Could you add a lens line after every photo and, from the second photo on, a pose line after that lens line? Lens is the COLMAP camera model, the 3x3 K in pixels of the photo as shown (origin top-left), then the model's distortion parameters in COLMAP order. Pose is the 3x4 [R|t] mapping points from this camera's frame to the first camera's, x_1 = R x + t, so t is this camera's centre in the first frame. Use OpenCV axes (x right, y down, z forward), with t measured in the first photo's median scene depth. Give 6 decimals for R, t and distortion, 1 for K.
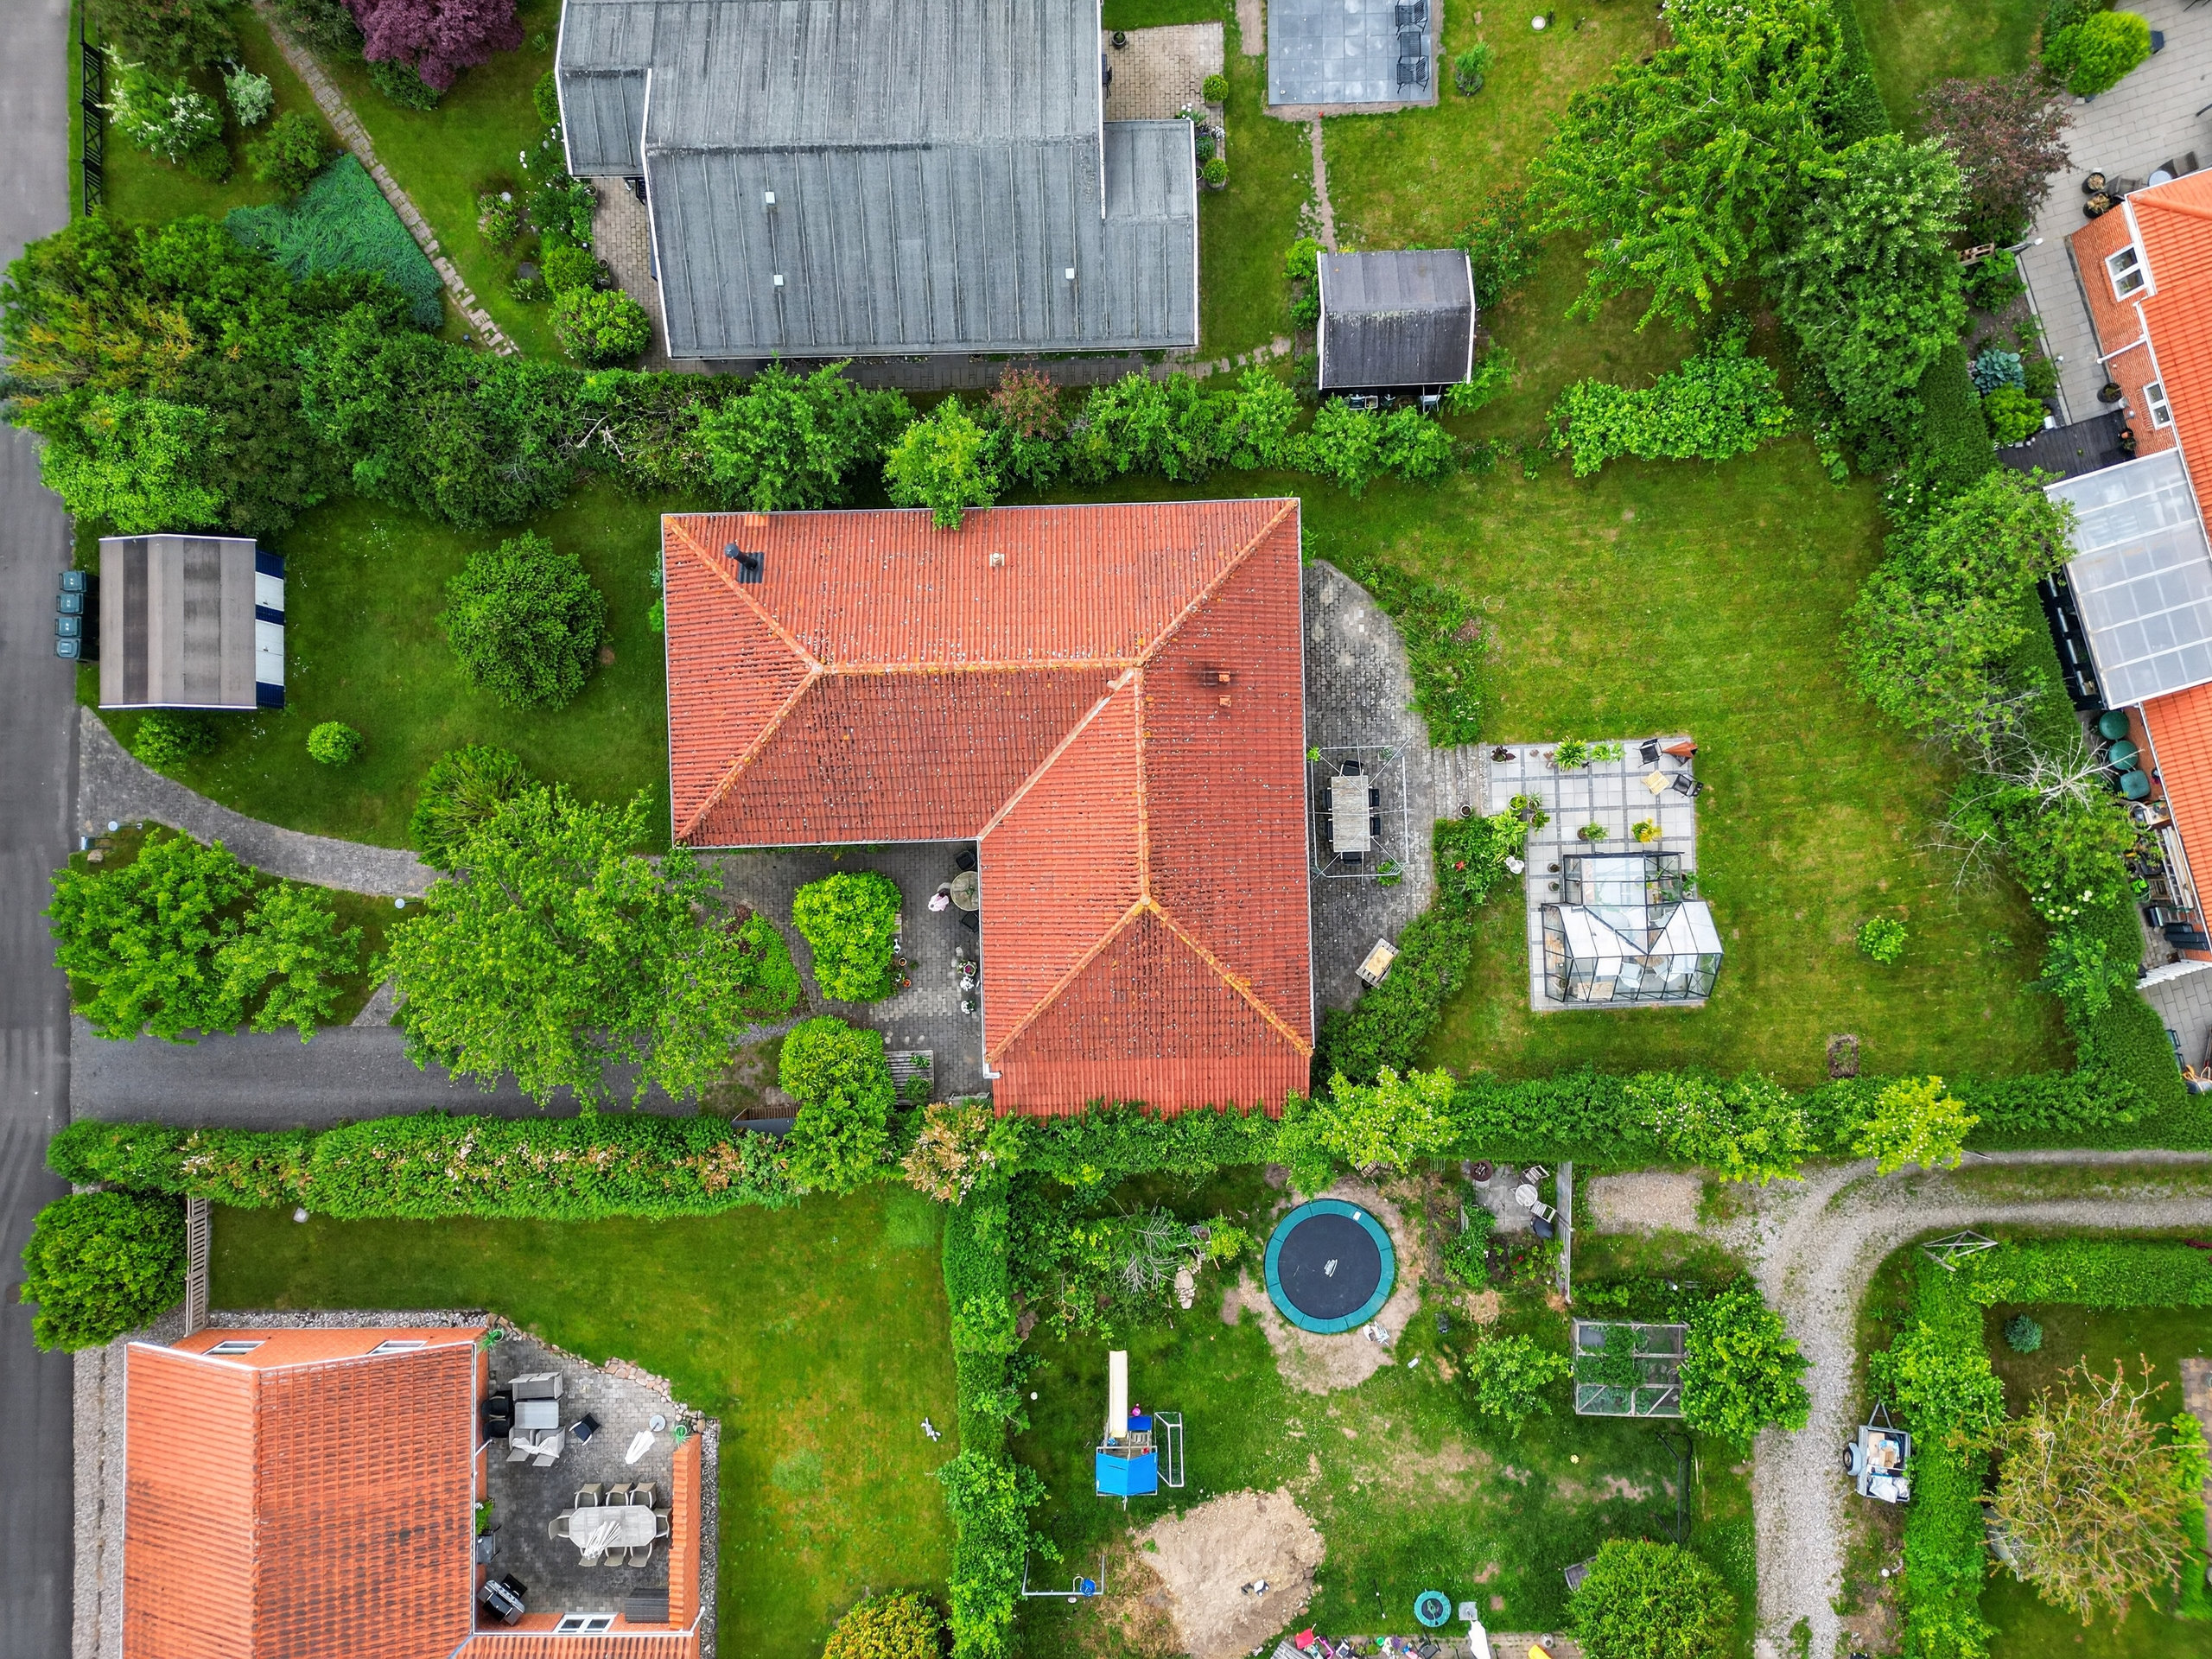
lens RADIAL K [[1529.1, 0, 1106.0], [0, 1529.1, 829.5], [0, 0, 1]] dist [0.087212, -0.099836]
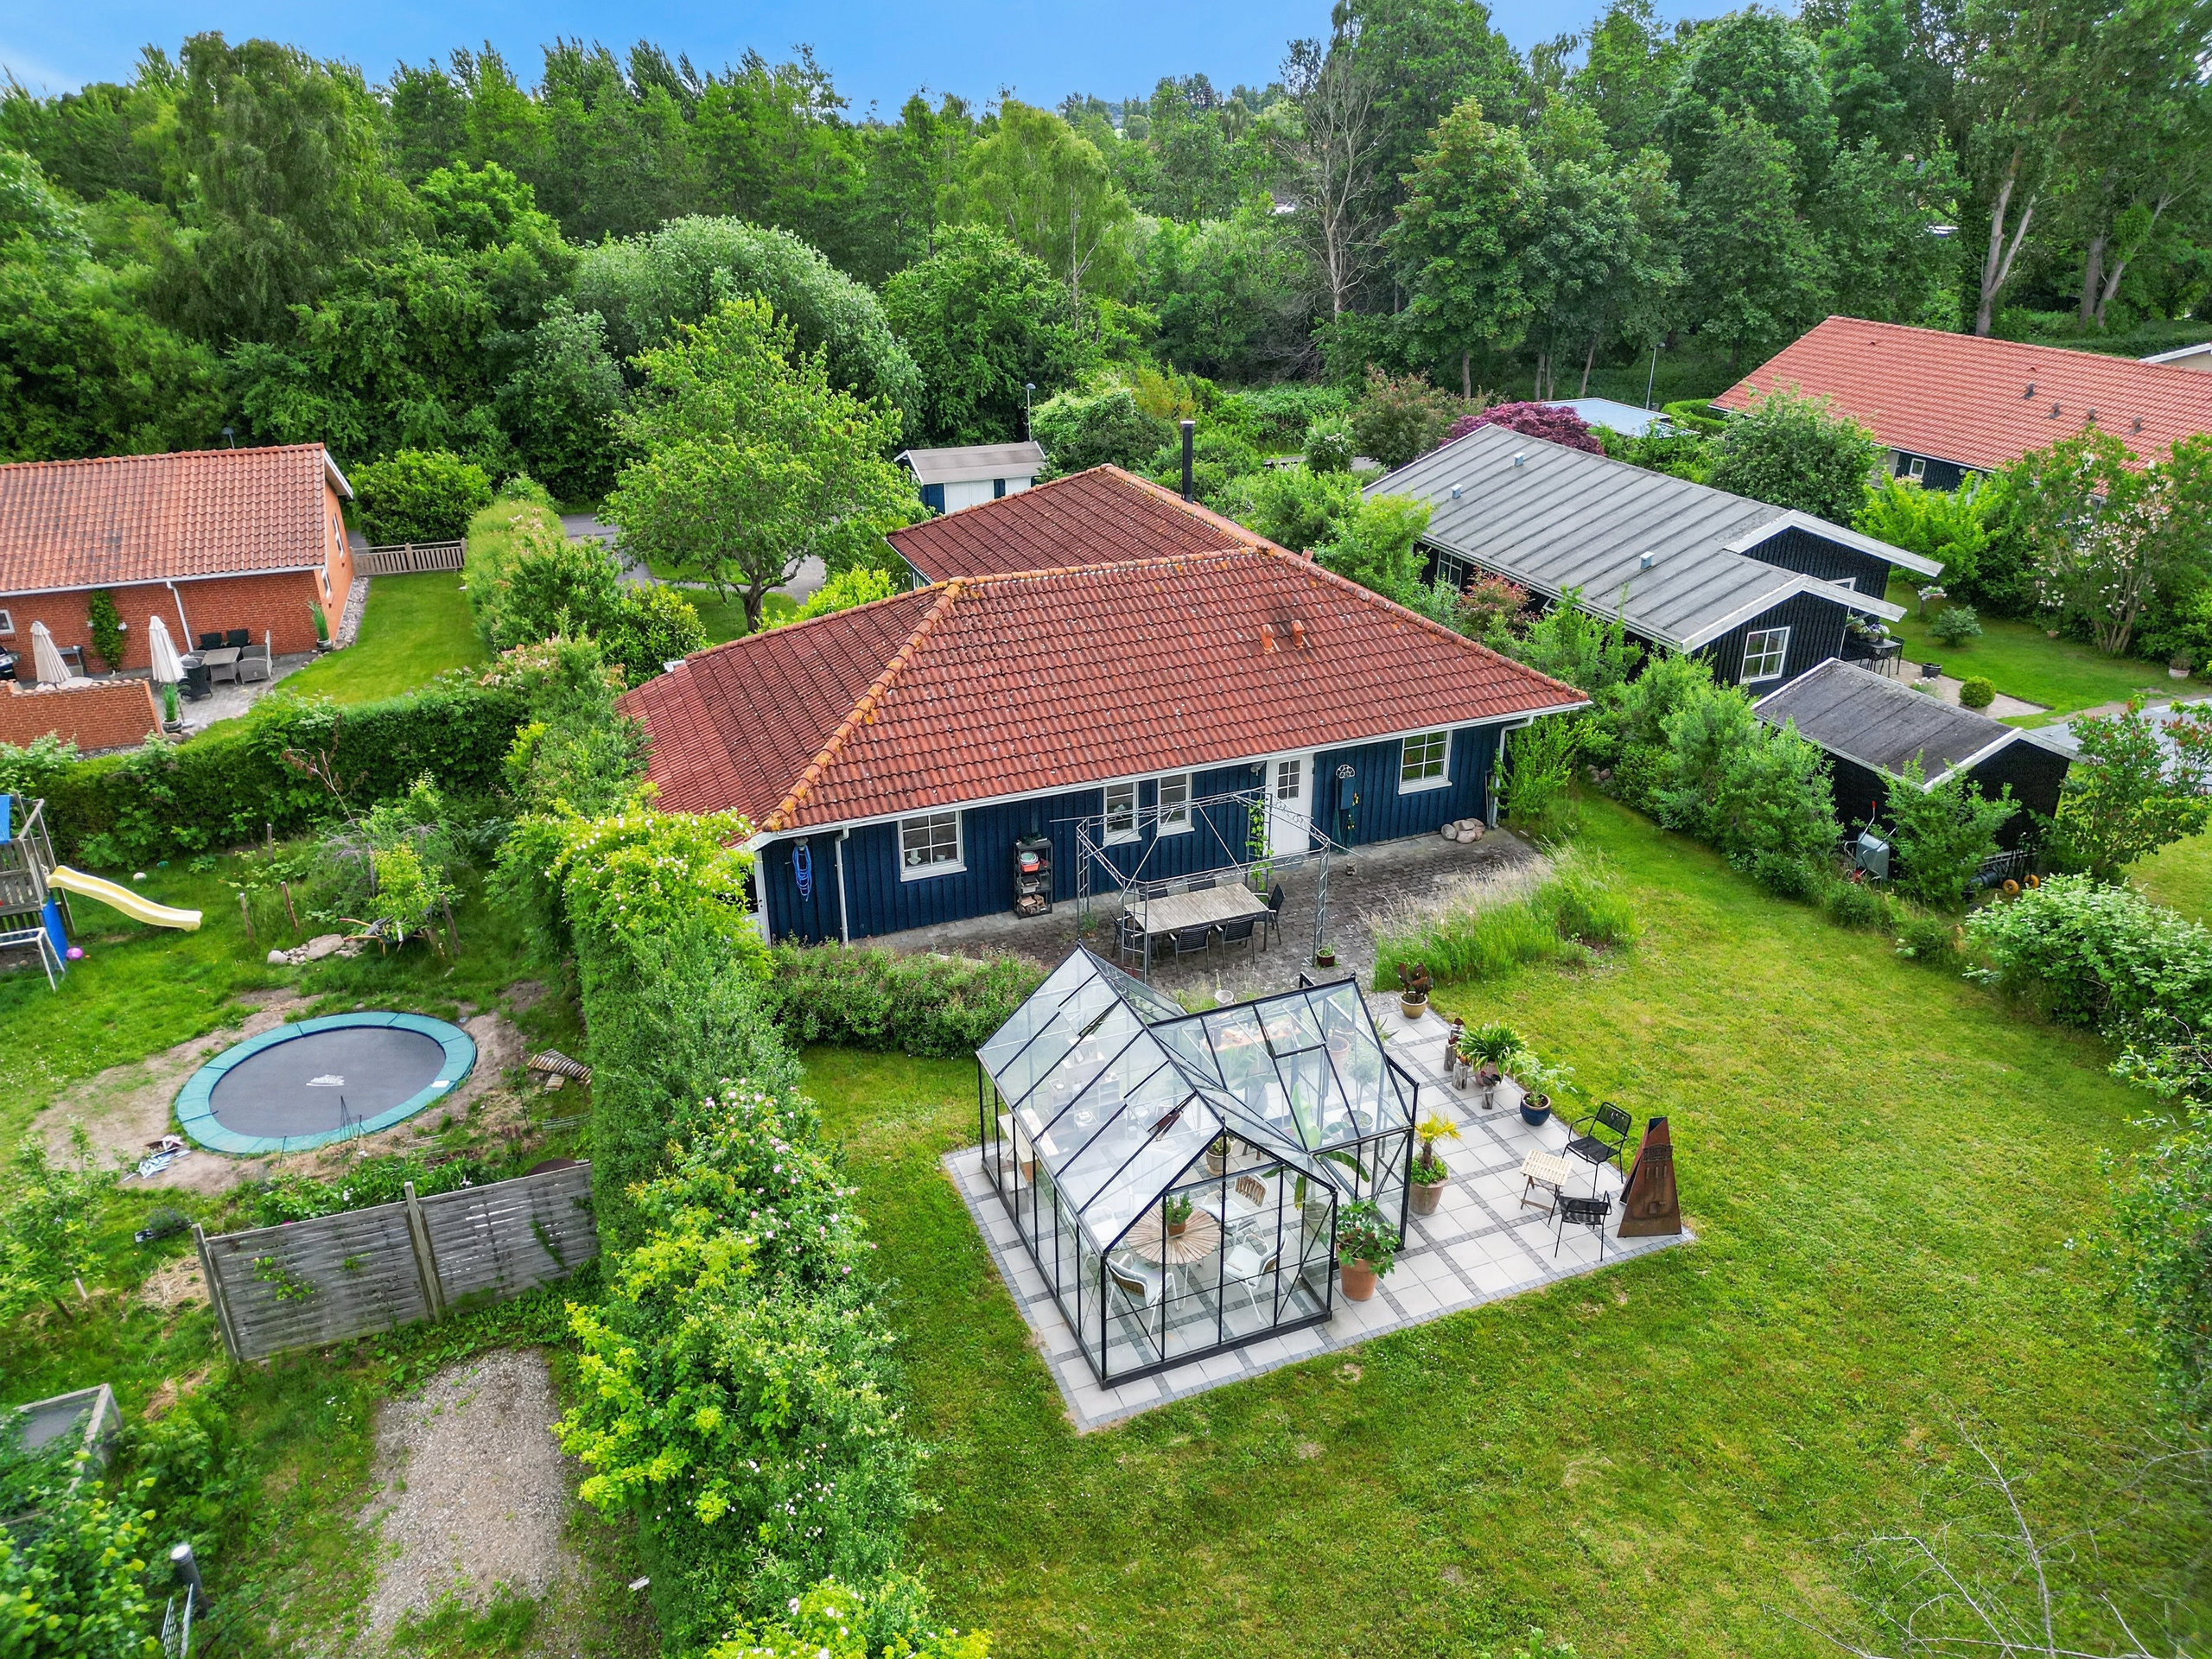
lens RADIAL K [[1549.2, 0, 1106.0], [0, 1549.2, 829.5], [0, 0, 1]] dist [0.069284, -0.105404]
pose [[0.342274, 0.391063, -0.854353, 0.636558], [-0.939600, 0.143355, -0.310808, 0.198031], [0.000930, 0.909131, 0.416510, 0.739197]]
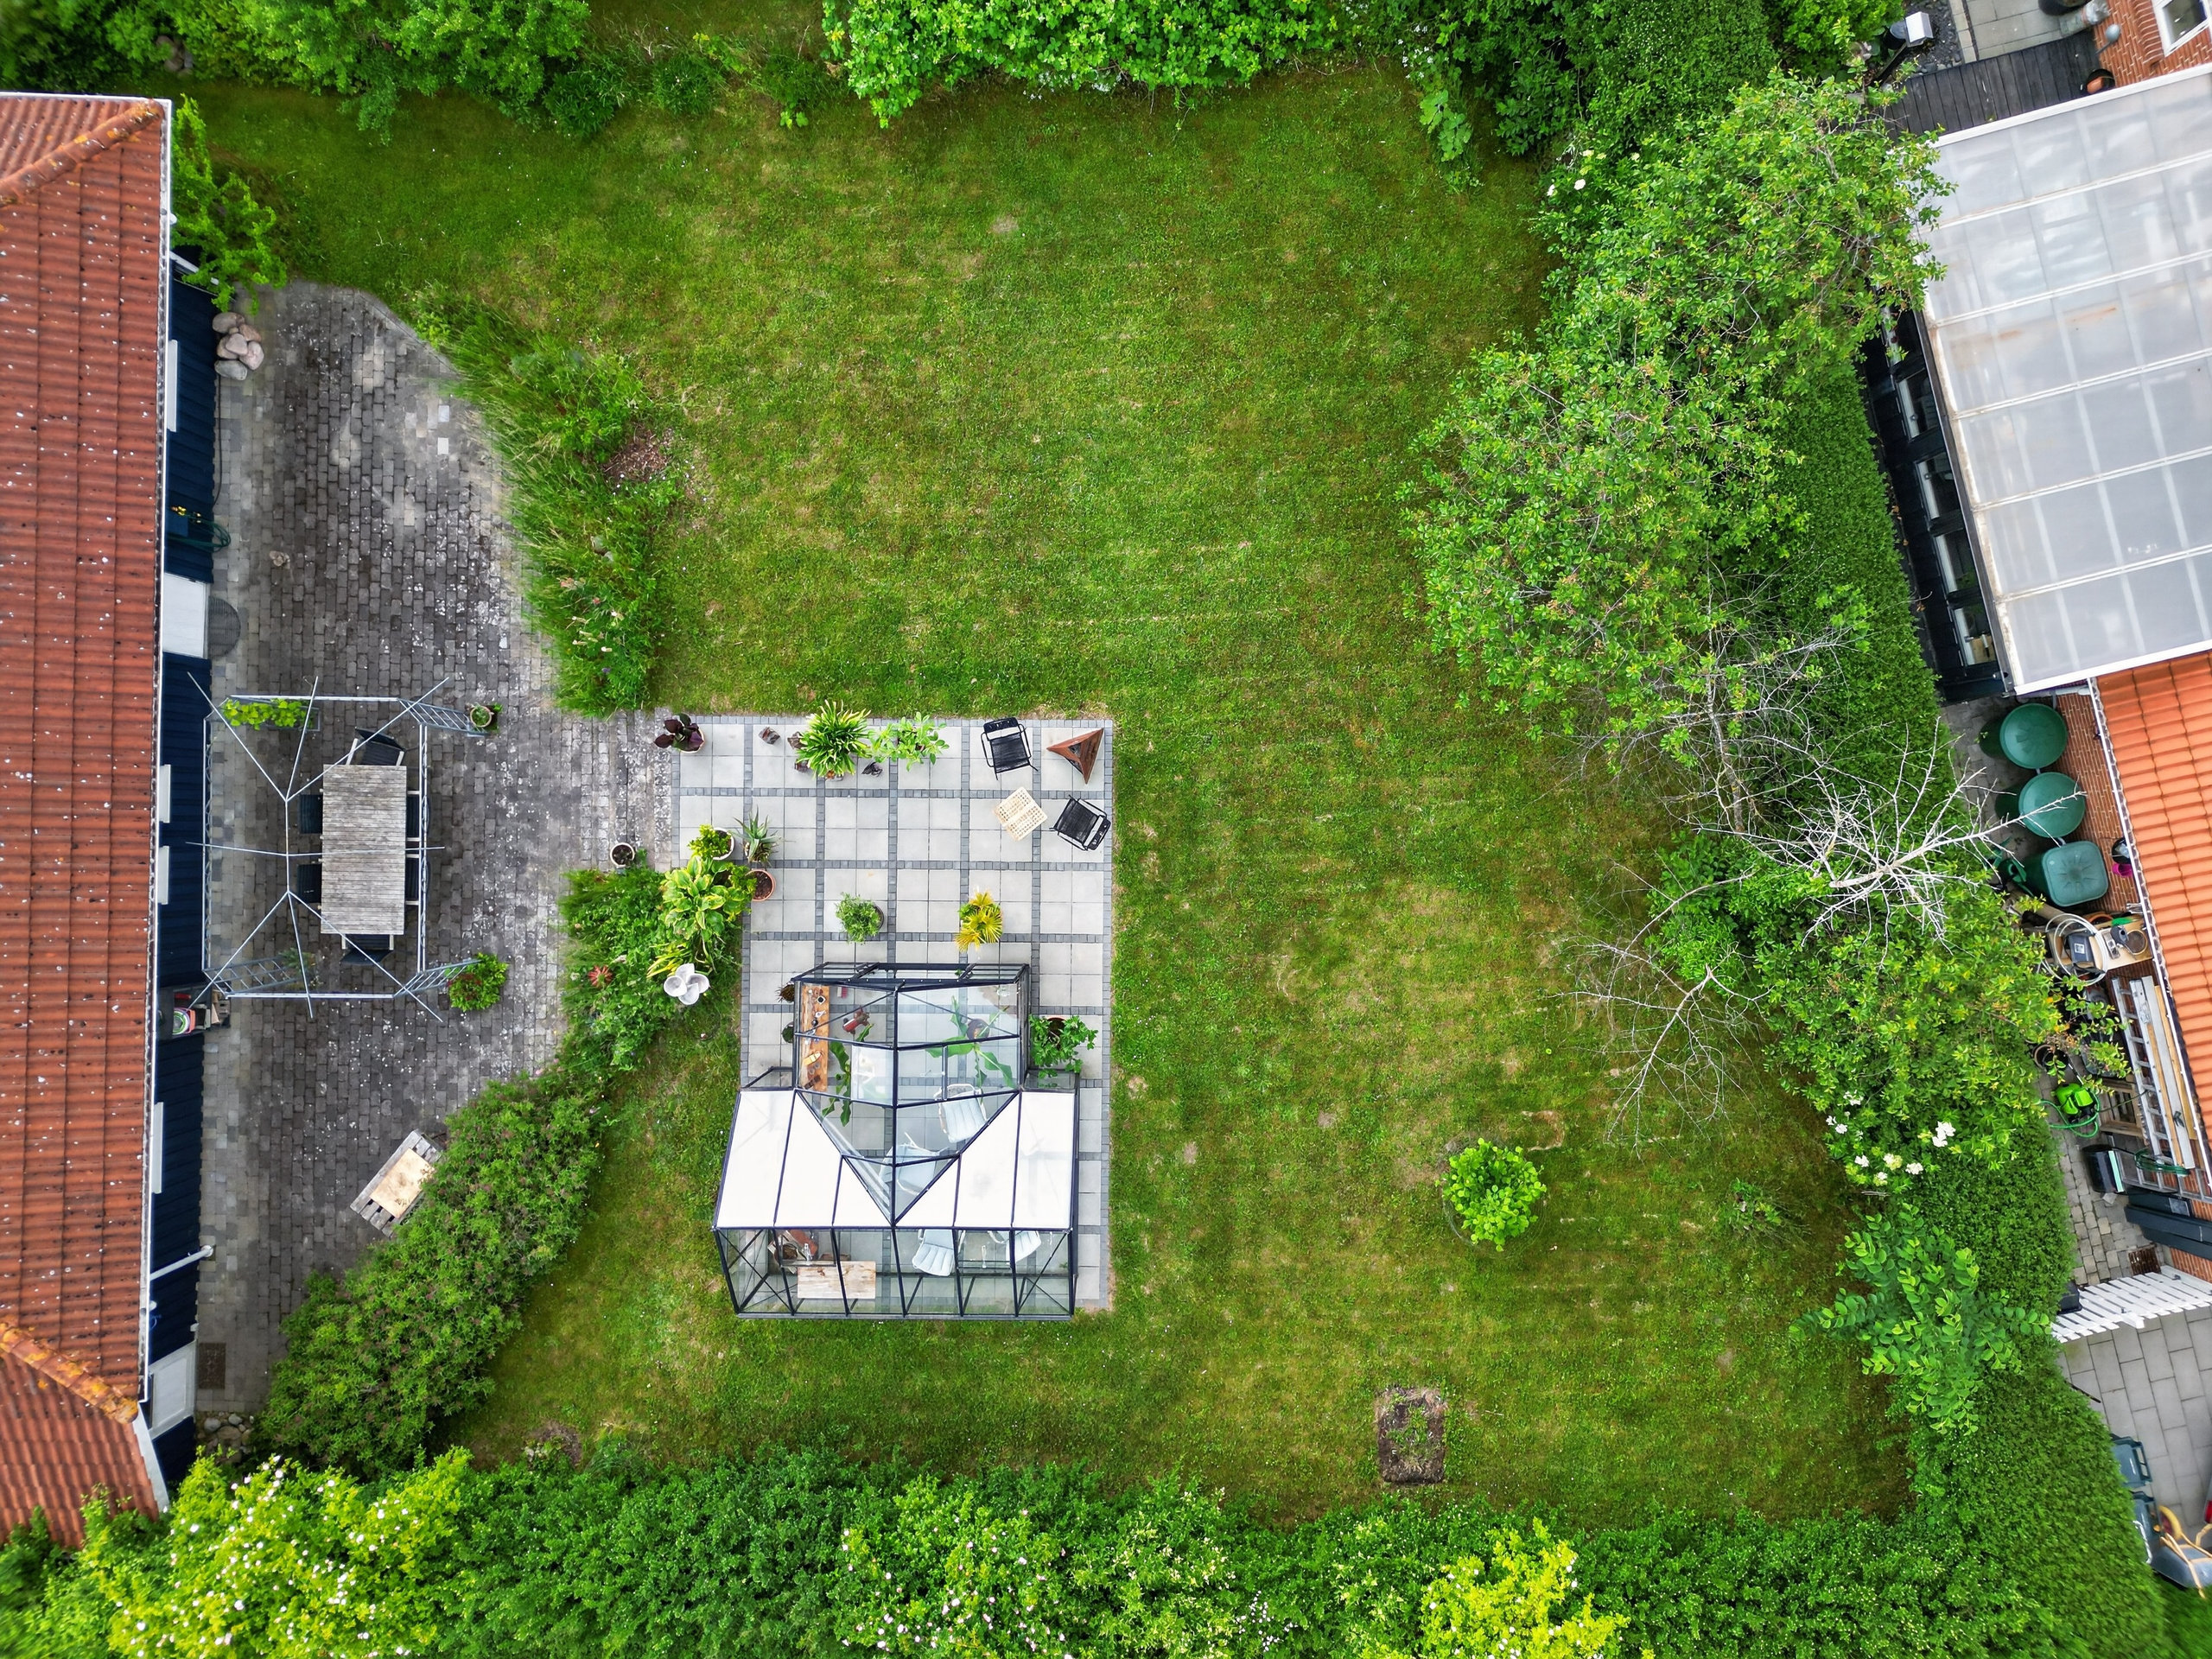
lens RADIAL K [[1529.1, 0, 1106.0], [0, 1529.1, 829.5], [0, 0, 1]] dist [0.087212, -0.099836]
pose [[0.998760, 0.049772, -0.001182, 0.380924], [-0.049775, 0.998756, -0.002930, -0.025864], [0.001034, 0.002985, 0.999995, 0.550912]]
